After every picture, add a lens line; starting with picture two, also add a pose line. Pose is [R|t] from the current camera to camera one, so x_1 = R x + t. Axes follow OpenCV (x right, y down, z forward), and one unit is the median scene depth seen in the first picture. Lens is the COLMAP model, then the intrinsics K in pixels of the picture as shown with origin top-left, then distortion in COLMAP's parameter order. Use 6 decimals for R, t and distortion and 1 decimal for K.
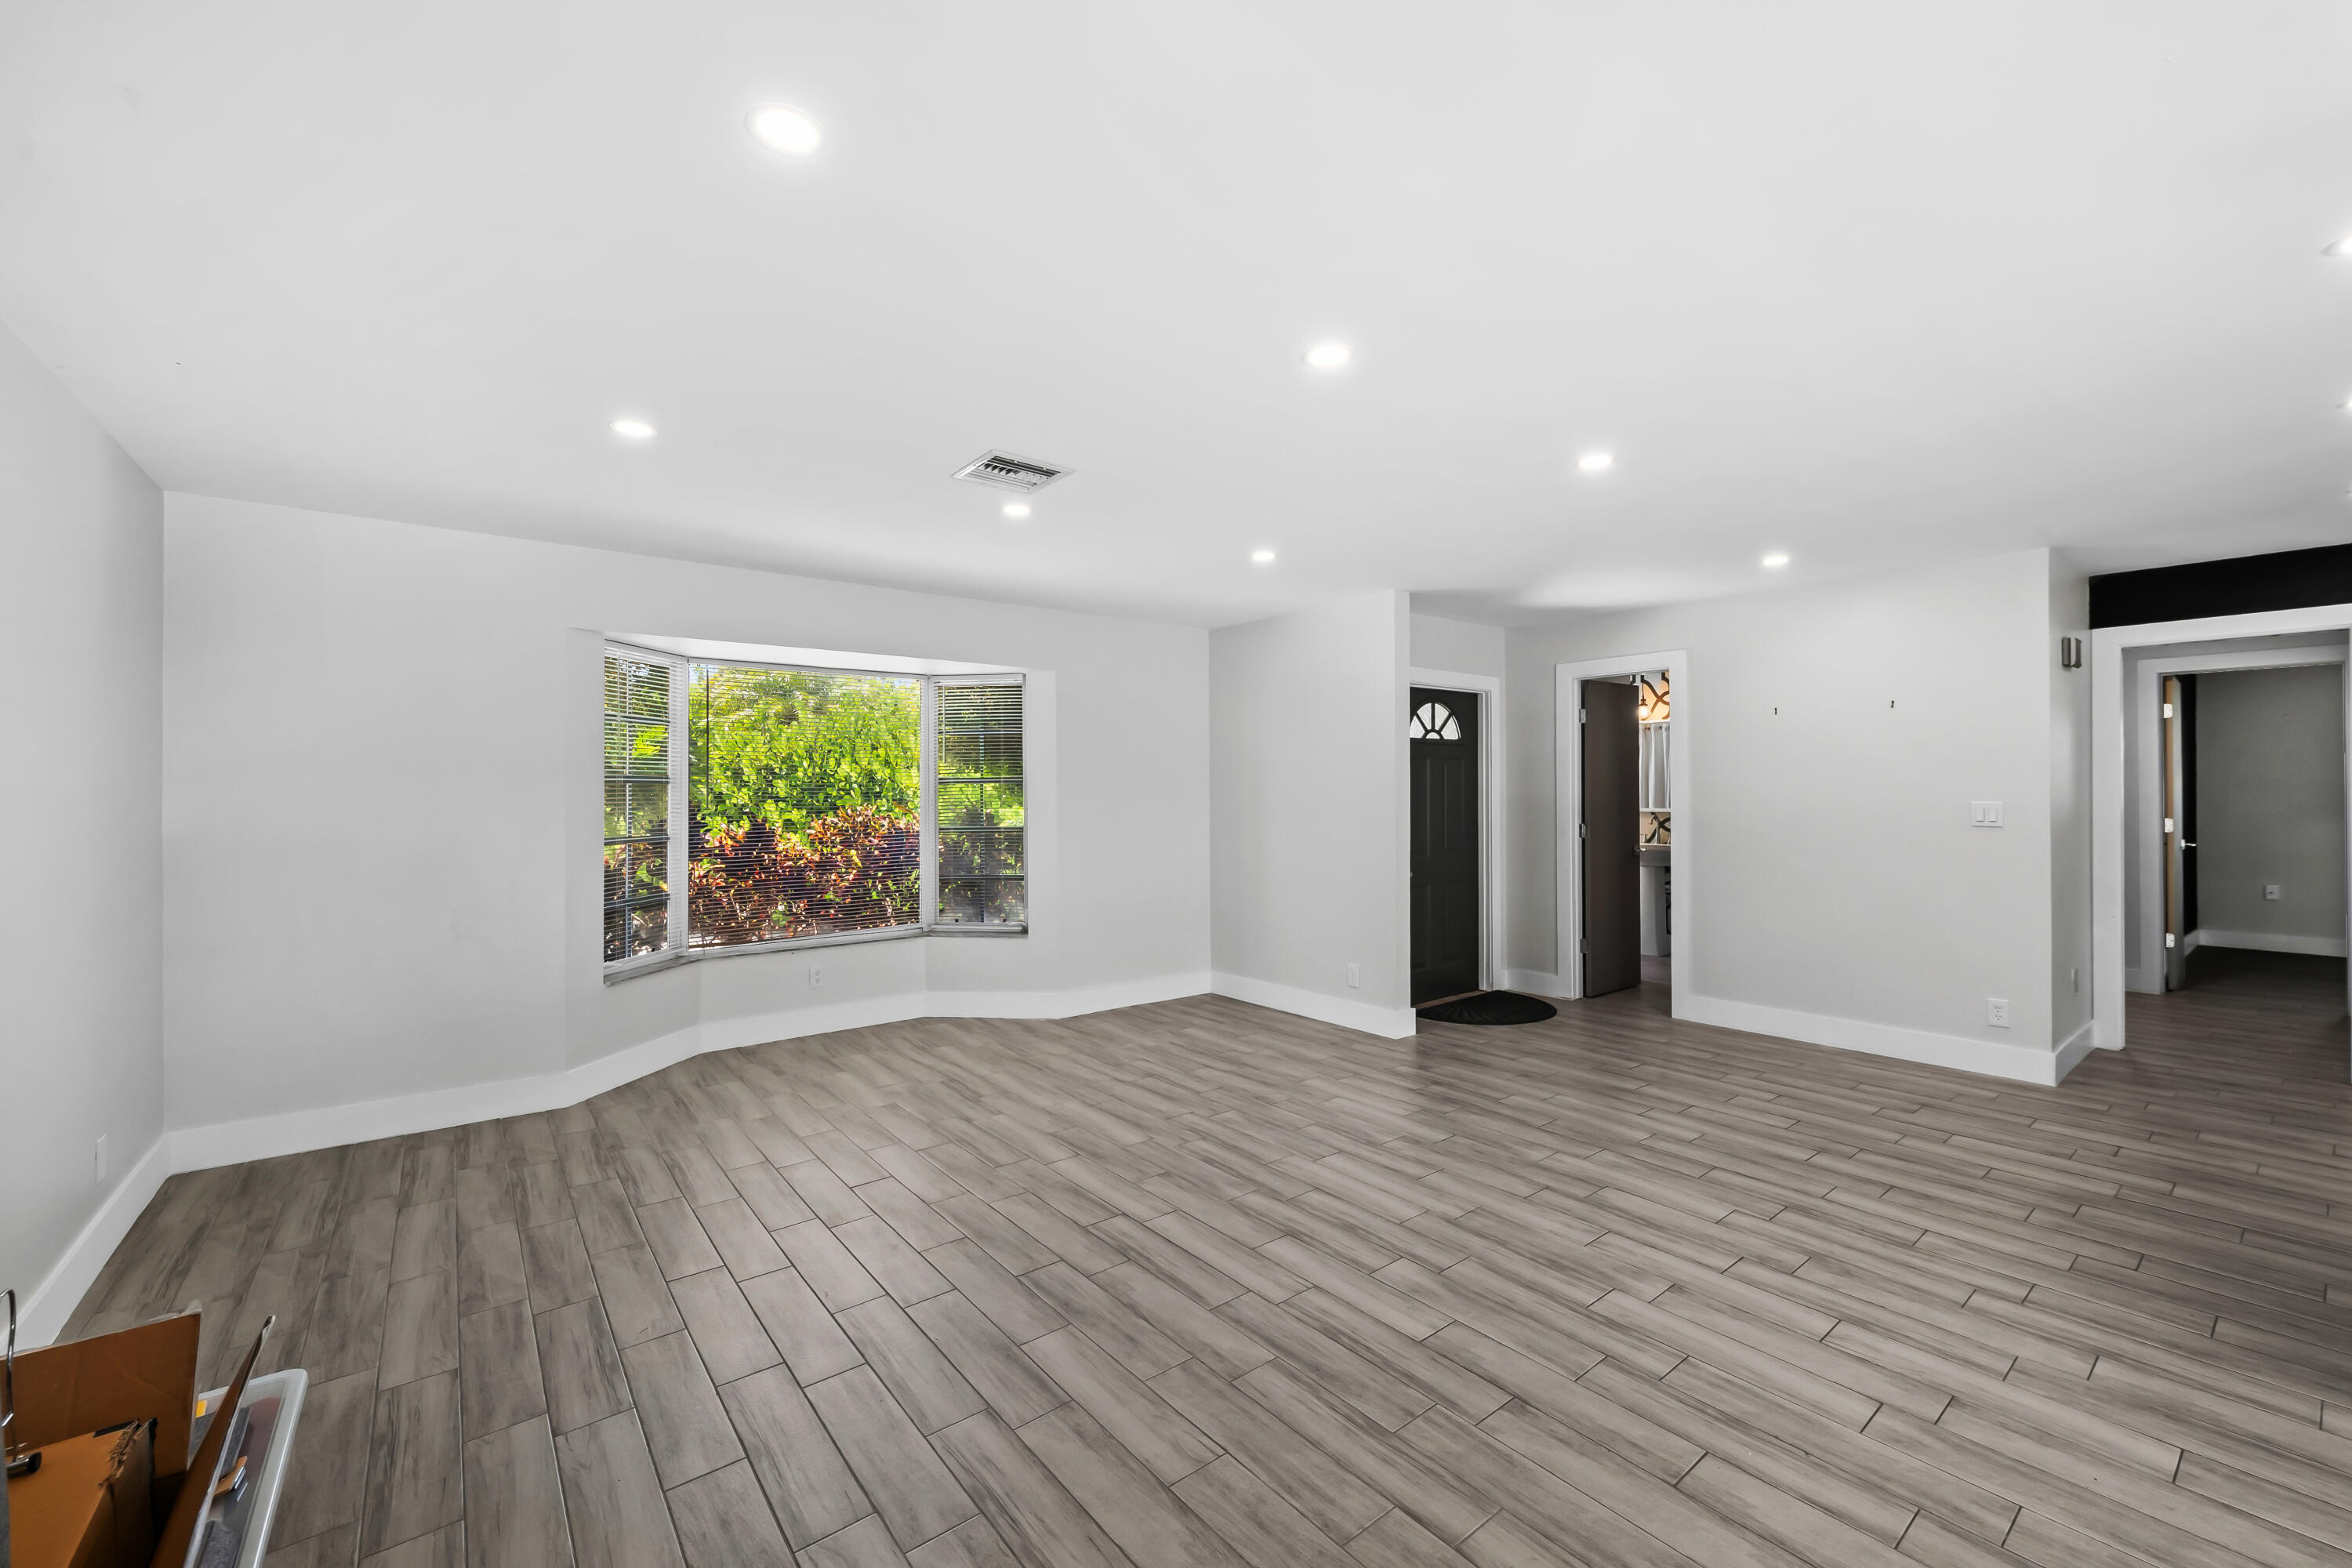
lens RADIAL K [[942.5, 0, 1194.5], [0, 942.5, 784.2], [0, 0, 1]] dist [-0.002659, -0.000106]
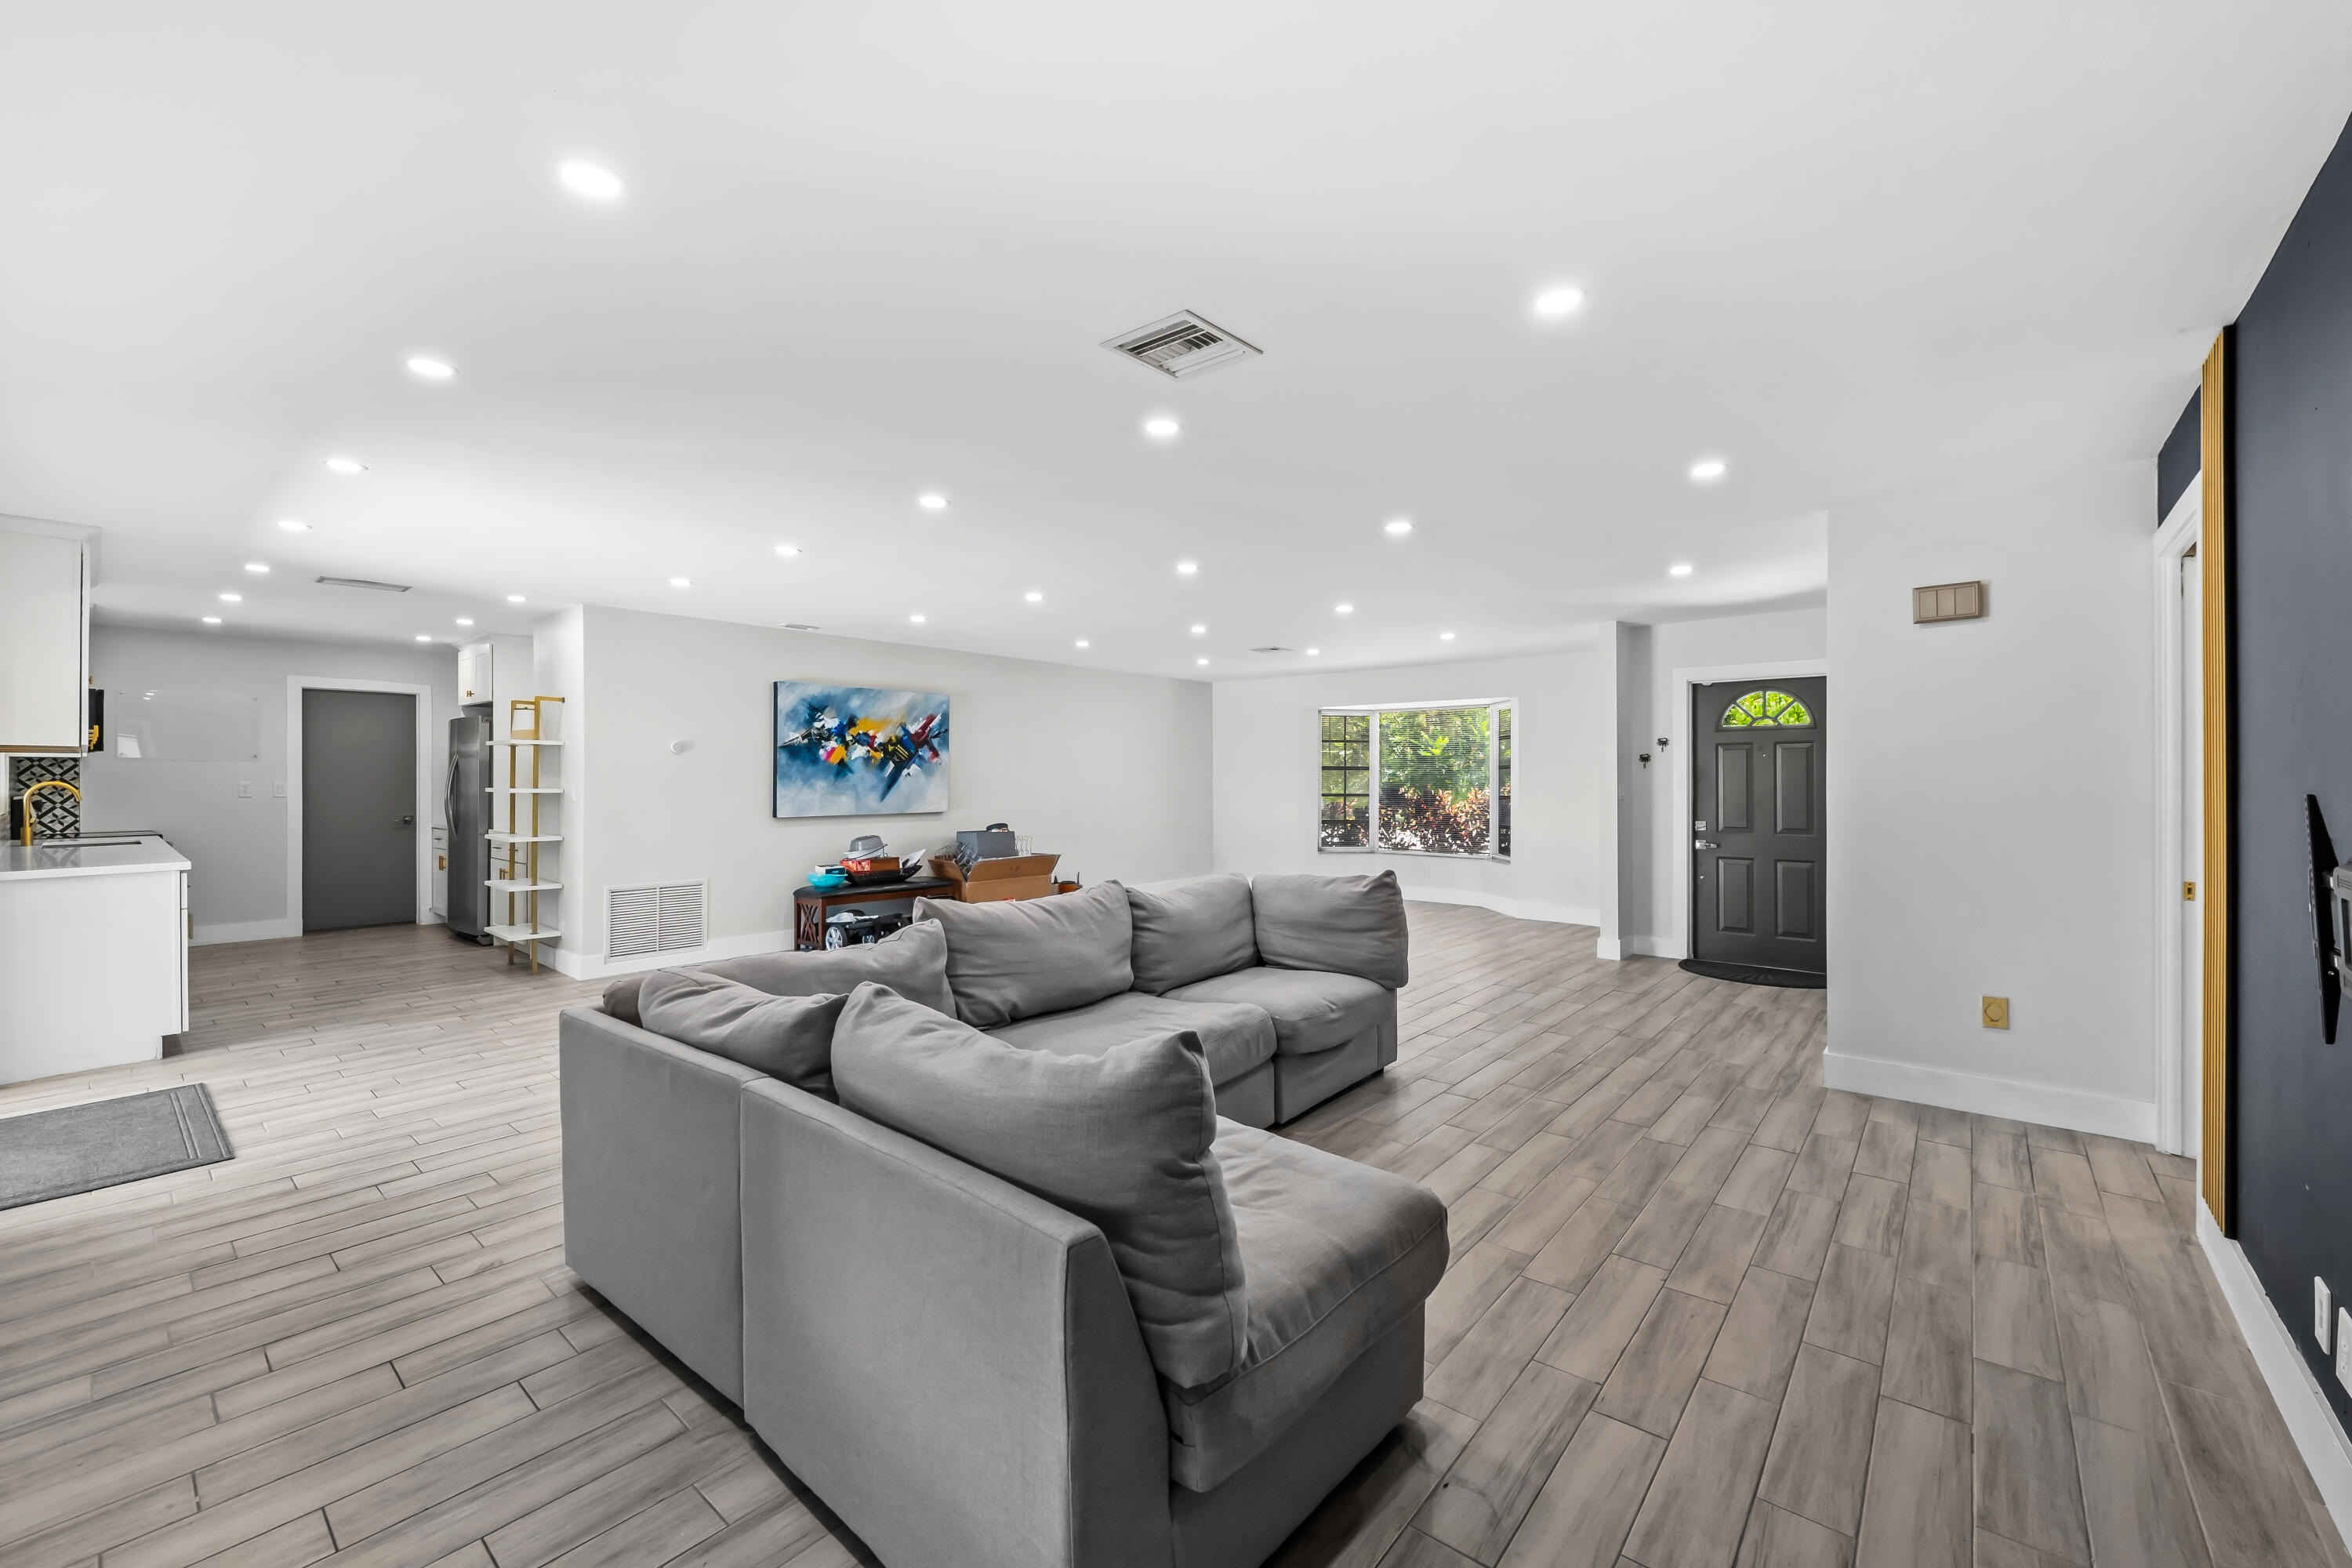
lens RADIAL K [[942.5, 0, 1194.5], [0, 942.5, 784.2], [0, 0, 1]] dist [-0.002659, -0.000106]
pose [[0.202809, 0.011436, -0.979152, 1.179761], [0.005243, 0.999905, 0.012764, 0.002438], [0.979204, -0.007722, 0.202729, 0.135331]]
